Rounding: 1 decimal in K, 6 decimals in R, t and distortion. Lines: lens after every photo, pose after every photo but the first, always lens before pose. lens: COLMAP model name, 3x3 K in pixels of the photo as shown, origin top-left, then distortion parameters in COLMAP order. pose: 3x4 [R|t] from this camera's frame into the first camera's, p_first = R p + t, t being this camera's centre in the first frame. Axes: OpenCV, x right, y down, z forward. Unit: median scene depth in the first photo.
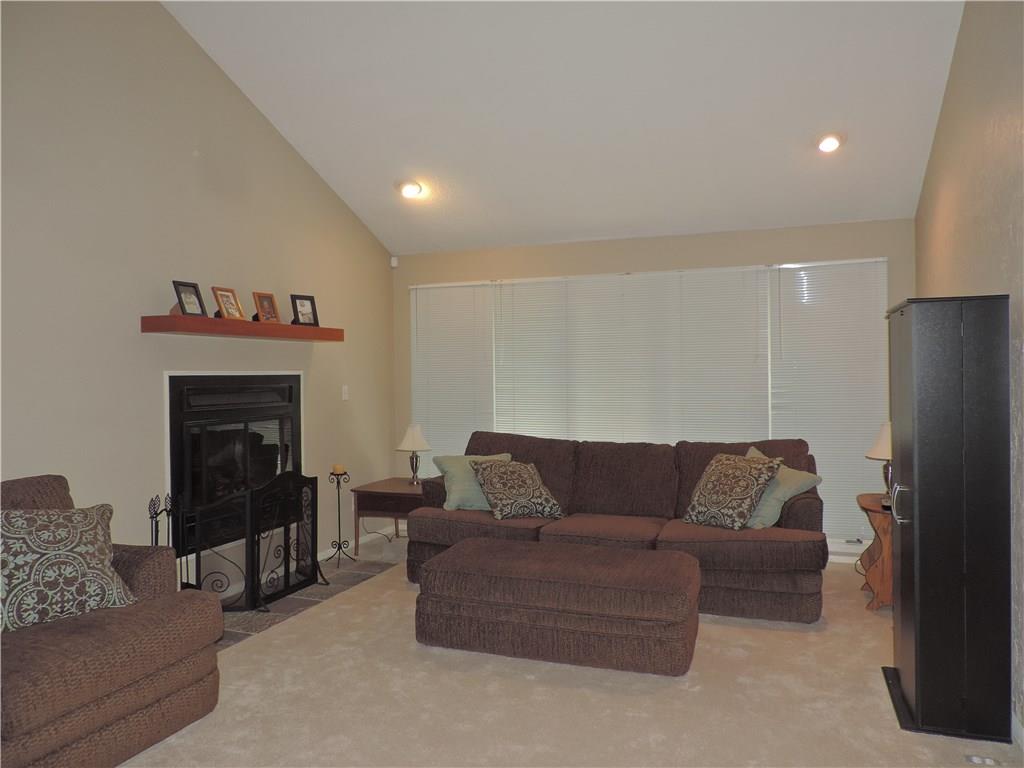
lens RADIAL K [[726.8, 0, 517.0], [0, 726.8, 383.5], [0, 0, 1]] dist [-0.039162, 0.000269]
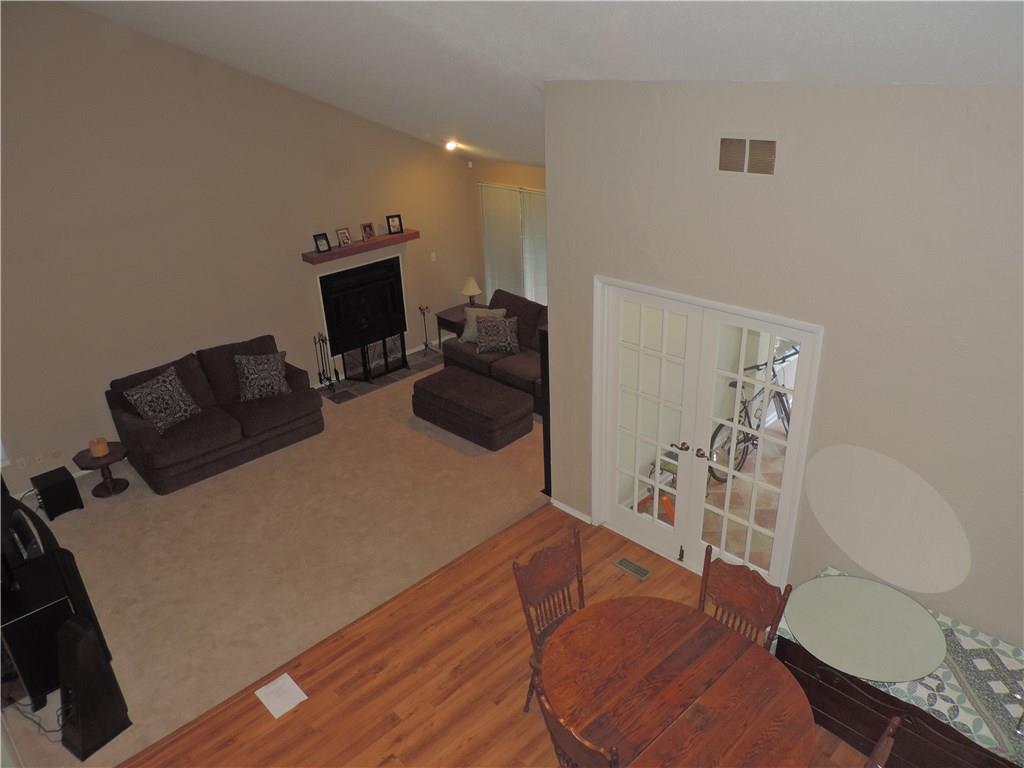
lens RADIAL K [[726.8, 0, 509.1], [0, 726.8, 385.7], [0, 0, 1]] dist [-0.039162, 0.000269]
pose [[0.905263, 0.159178, -0.393906, 0.806120], [0.023713, 0.906783, 0.420930, -0.532543], [0.424190, -0.390393, 0.817102, -0.557302]]
